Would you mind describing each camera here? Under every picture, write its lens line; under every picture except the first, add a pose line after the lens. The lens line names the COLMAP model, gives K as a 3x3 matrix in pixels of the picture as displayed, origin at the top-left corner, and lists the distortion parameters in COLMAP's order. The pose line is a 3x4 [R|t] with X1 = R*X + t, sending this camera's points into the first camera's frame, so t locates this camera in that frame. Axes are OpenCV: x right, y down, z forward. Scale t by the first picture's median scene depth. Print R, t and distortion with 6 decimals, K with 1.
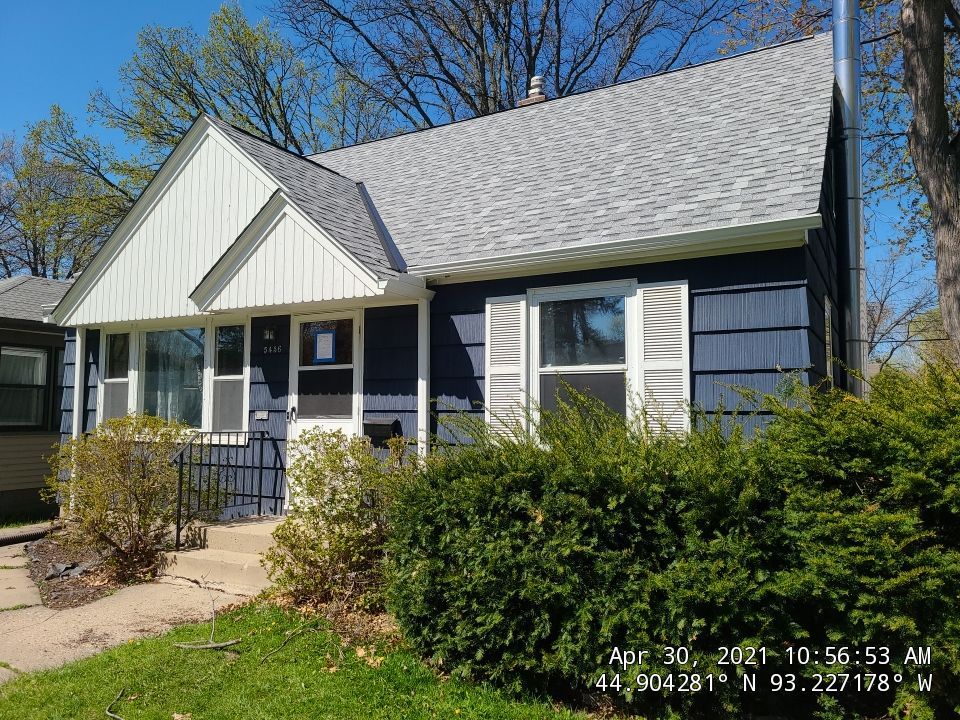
lens RADIAL K [[719.1, 0, 480.0], [0, 719.1, 360.0], [0, 0, 1]] dist [0.025928, 0.000379]
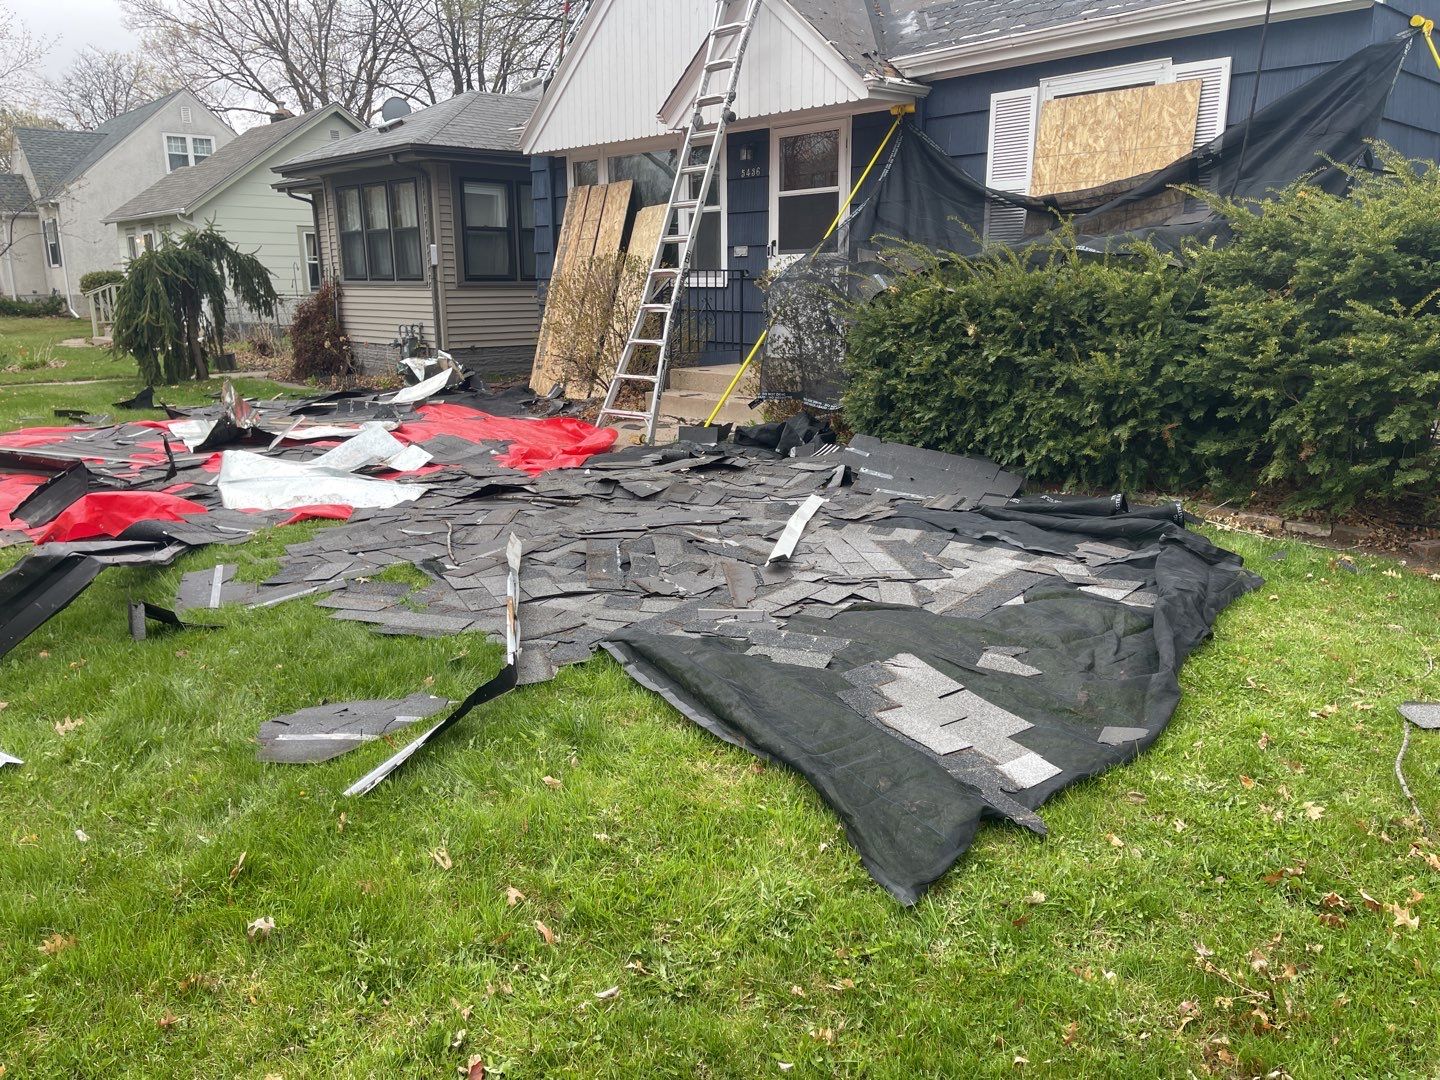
lens RADIAL K [[1078.7, 0, 720.0], [0, 1078.7, 540.0], [0, 0, 1]] dist [0.025928, 0.000379]
pose [[0.947187, 0.065623, -0.313895, 0.120485], [0.034647, 0.952167, 0.303608, 0.010569], [0.318804, -0.298449, 0.899607, -0.327905]]
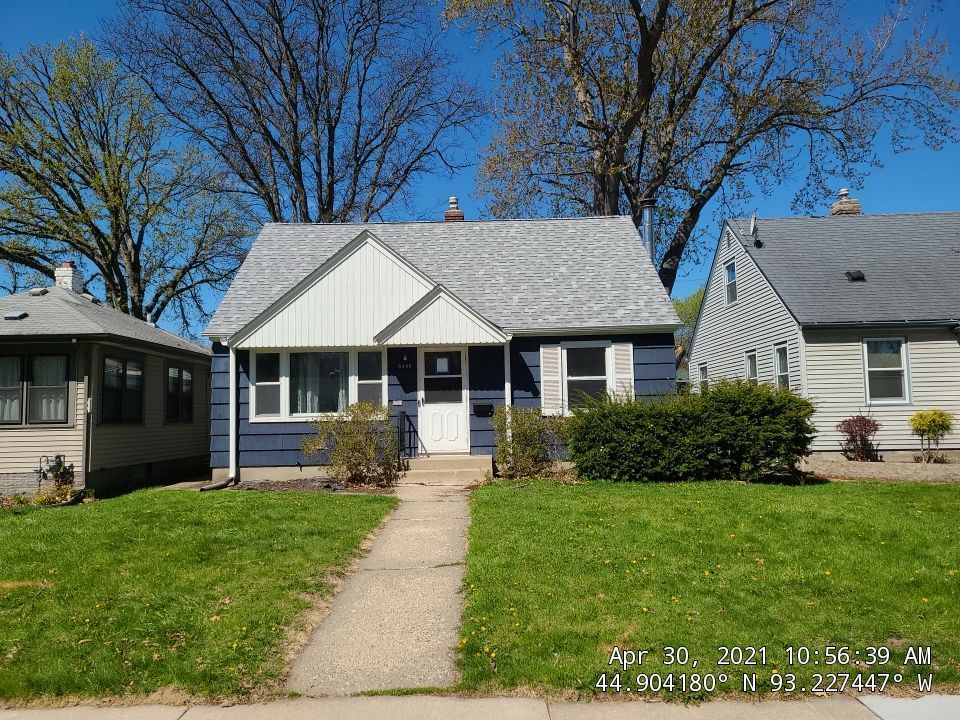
lens RADIAL K [[719.1, 0, 480.0], [0, 719.1, 360.0], [0, 0, 1]] dist [0.025928, 0.000379]
pose [[0.870583, 0.019287, 0.491643, -1.078317], [-0.012519, 0.999776, -0.017052, -0.001534], [-0.491862, 0.008690, 0.870630, -0.700195]]
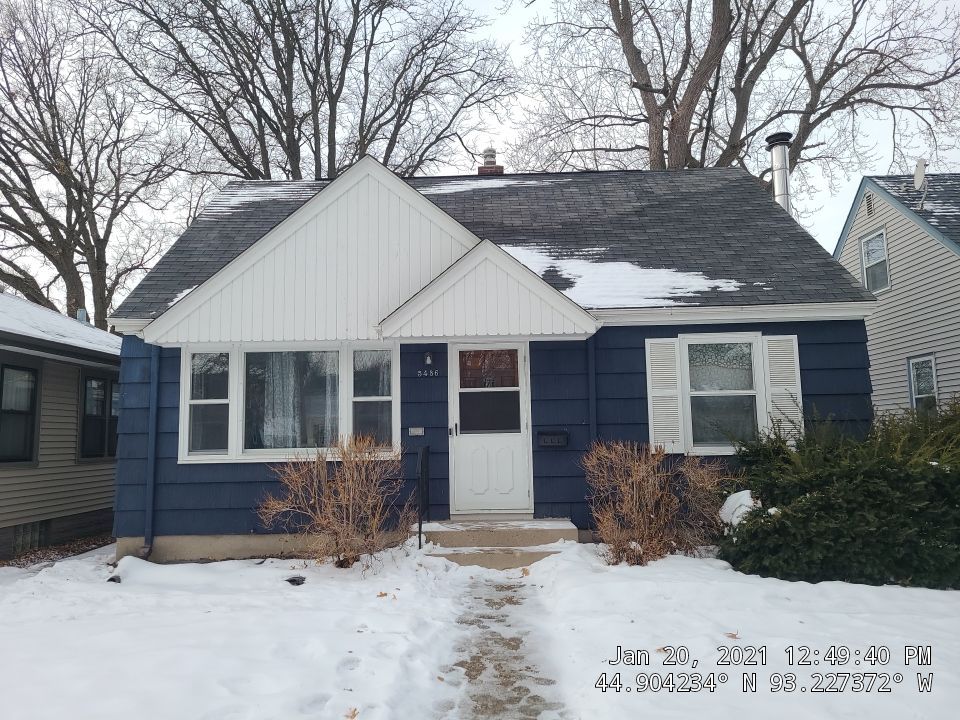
lens RADIAL K [[734.3, 0, 480.0], [0, 734.3, 360.0], [0, 0, 1]] dist [0.002989, -0.002756]
pose [[0.877760, 0.036237, 0.477728, -0.819028], [-0.013299, 0.998594, -0.051310, 0.024035], [-0.478916, 0.038684, 0.877008, -0.046065]]
